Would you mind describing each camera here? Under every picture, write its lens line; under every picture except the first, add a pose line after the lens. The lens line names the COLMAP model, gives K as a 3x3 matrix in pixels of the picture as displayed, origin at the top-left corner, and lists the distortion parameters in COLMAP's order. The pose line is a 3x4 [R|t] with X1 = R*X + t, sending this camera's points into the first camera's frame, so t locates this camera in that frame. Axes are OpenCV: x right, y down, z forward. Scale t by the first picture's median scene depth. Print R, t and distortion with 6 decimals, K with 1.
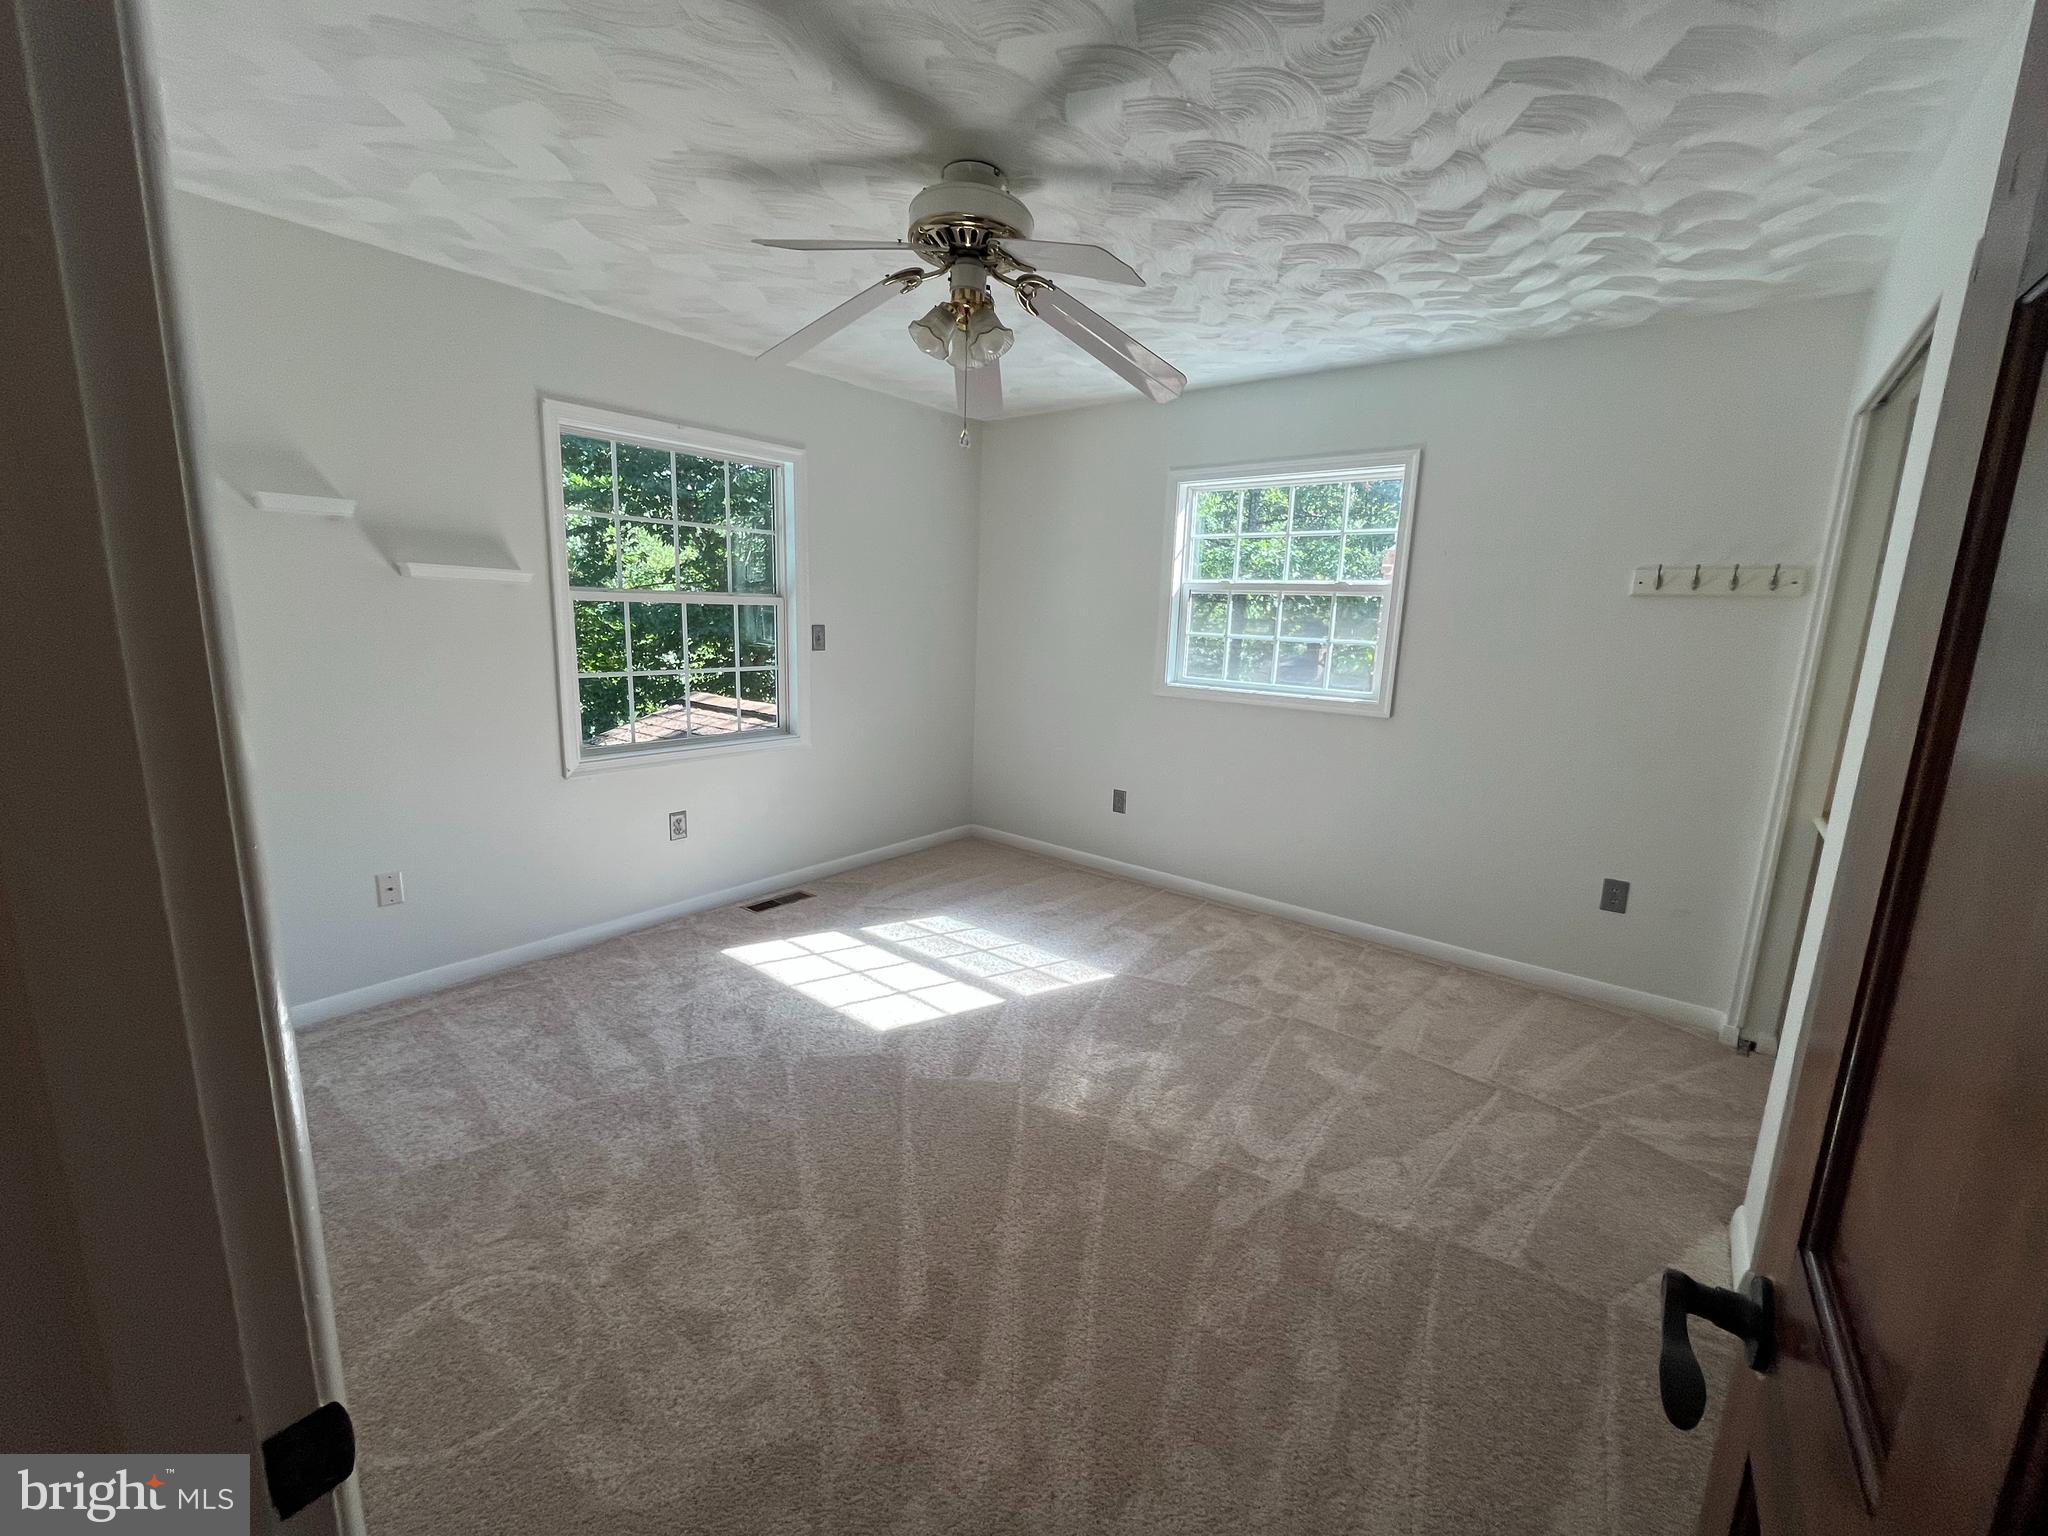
lens RADIAL K [[837.0, 0, 1024.7], [0, 837.0, 768.1], [0, 0, 1]] dist [-0.003918, -0.000083]
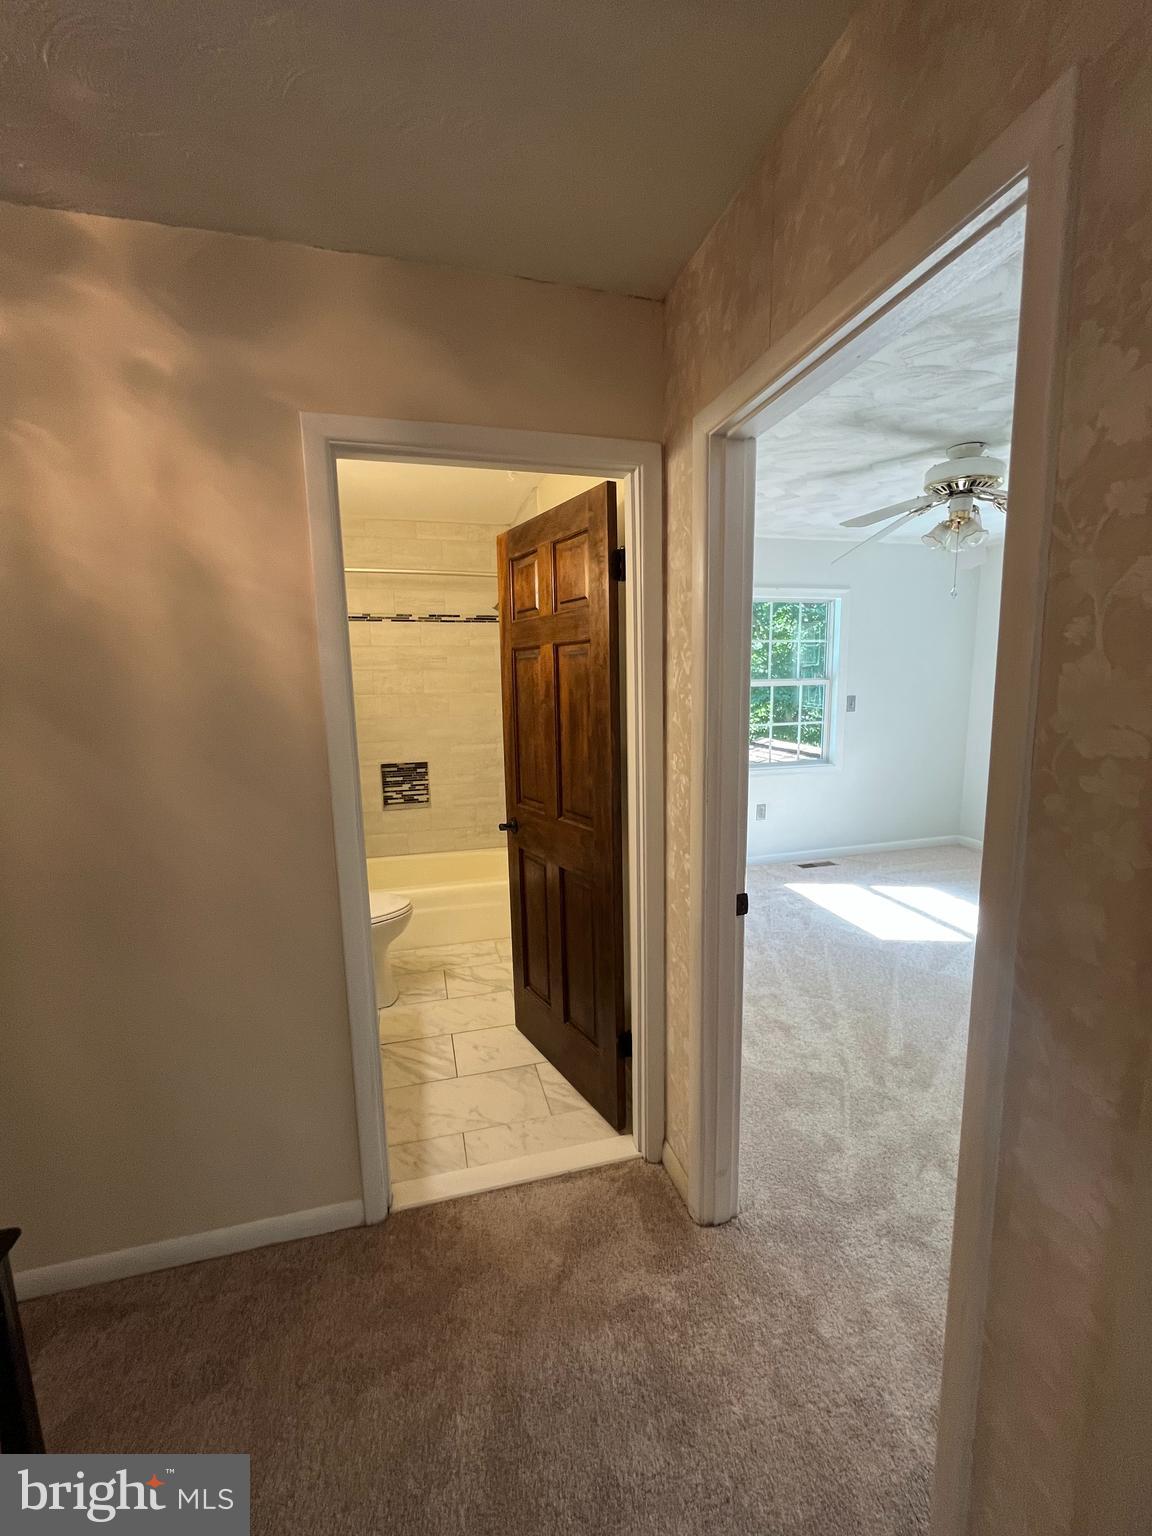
lens RADIAL K [[627.7, 0, 577.8], [0, 627.7, 771.1], [0, 0, 1]] dist [-0.003918, -0.000083]
pose [[0.806890, 0.042103, -0.589200, 0.061191], [-0.066752, 0.997567, -0.020130, 0.044792], [0.586919, 0.055572, 0.807737, -0.379989]]
